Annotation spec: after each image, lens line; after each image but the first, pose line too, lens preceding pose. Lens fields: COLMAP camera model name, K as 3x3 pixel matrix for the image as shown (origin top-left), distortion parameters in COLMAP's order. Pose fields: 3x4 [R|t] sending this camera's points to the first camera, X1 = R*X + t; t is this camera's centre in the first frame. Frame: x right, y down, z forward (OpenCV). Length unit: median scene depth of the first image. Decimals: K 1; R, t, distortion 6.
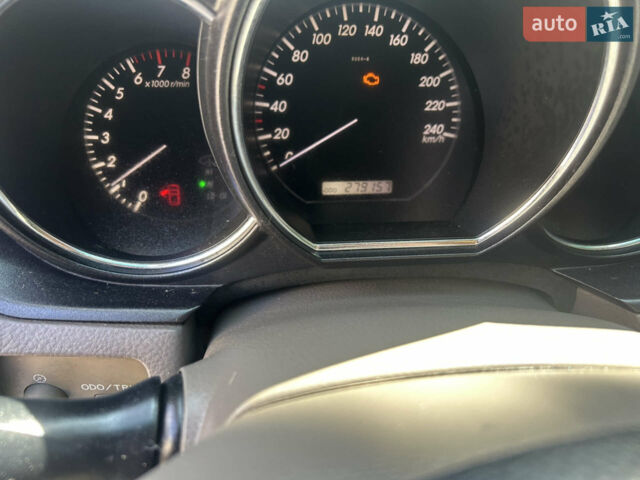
lens RADIAL K [[486.2, 0, 316.8], [0, 486.2, 240.7], [0, 0, 1]] dist [0.018579, -0.002535]
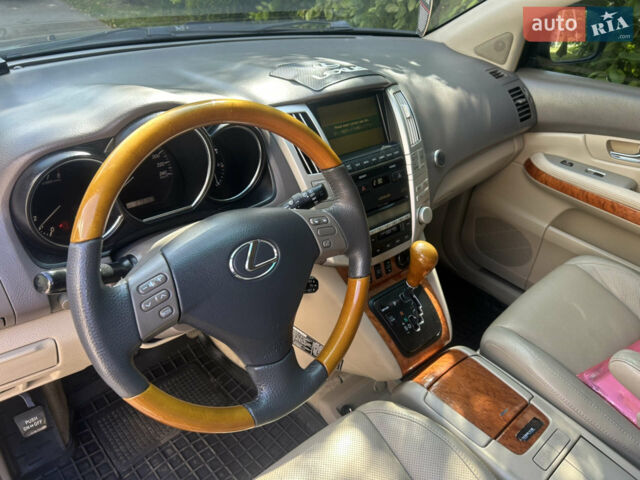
lens RADIAL K [[486.2, 0, 316.8], [0, 486.2, 240.7], [0, 0, 1]] dist [0.018579, -0.002535]
pose [[0.813416, -0.304270, 0.495756, -0.530734], [0.314817, 0.946948, 0.064651, 0.220832], [-0.489127, 0.103485, 0.866052, -1.747548]]
